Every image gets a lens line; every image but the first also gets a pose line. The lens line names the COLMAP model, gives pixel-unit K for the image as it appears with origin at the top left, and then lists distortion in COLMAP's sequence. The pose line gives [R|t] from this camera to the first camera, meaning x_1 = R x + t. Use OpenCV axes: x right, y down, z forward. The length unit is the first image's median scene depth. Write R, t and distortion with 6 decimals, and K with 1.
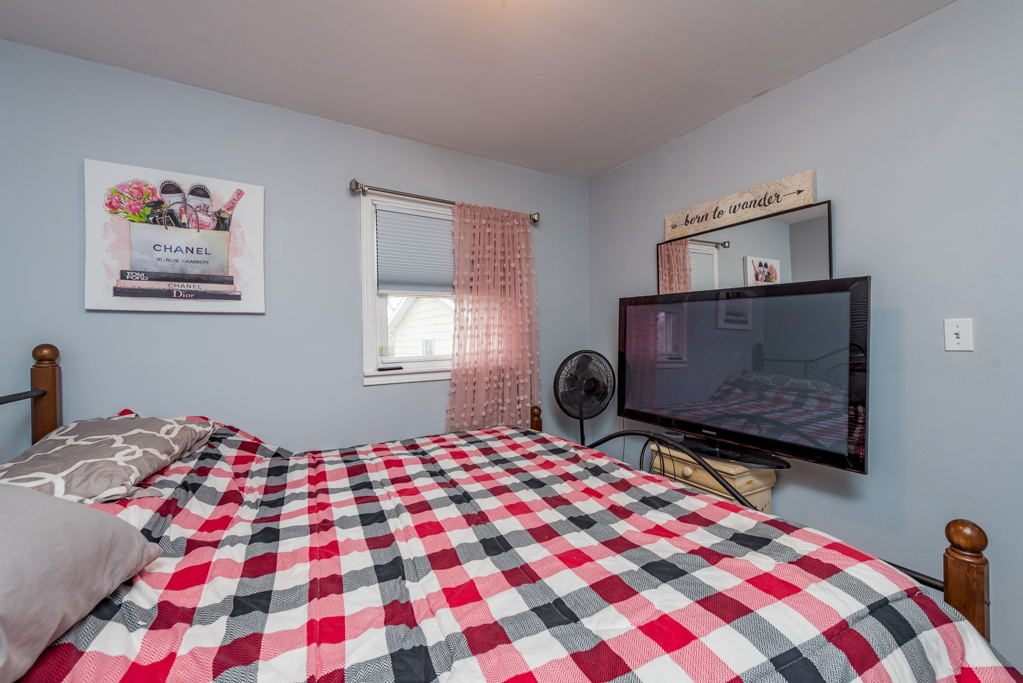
lens RADIAL K [[397.6, 0, 510.6], [0, 397.6, 335.4], [0, 0, 1]] dist [0.001324, -0.001881]
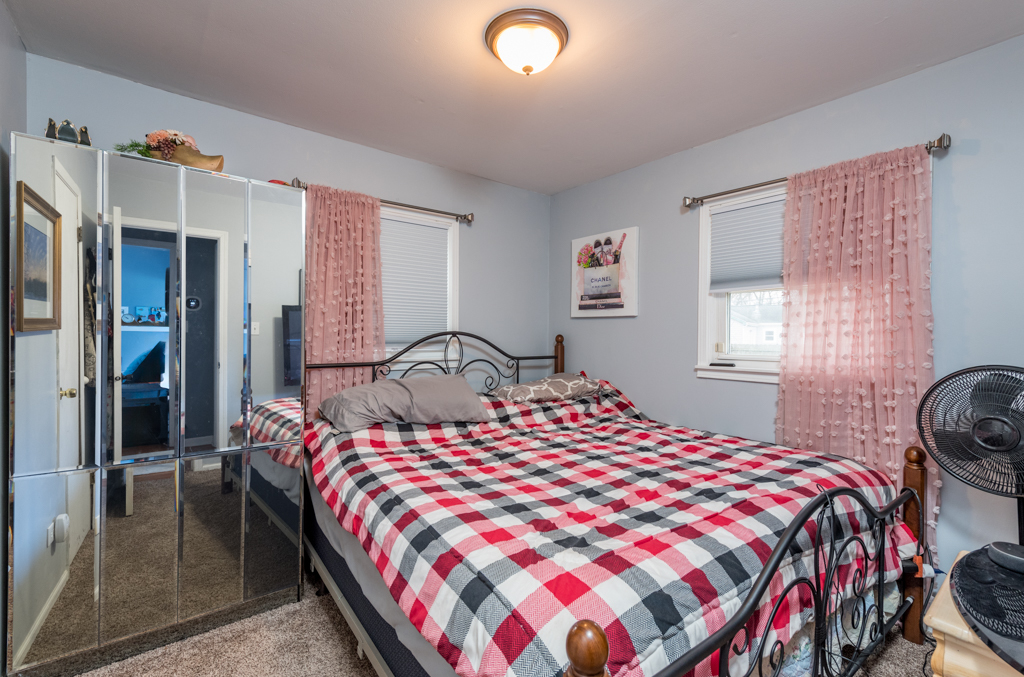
lens RADIAL K [[432.4, 0, 511.1], [0, 432.4, 335.8], [0, 0, 1]] dist [0.008241, 0.000560]
pose [[0.140930, 0.024416, -0.989718, 0.881013], [0.001146, 0.999691, 0.024825, -0.024585], [0.990019, -0.004632, 0.140858, 0.354291]]
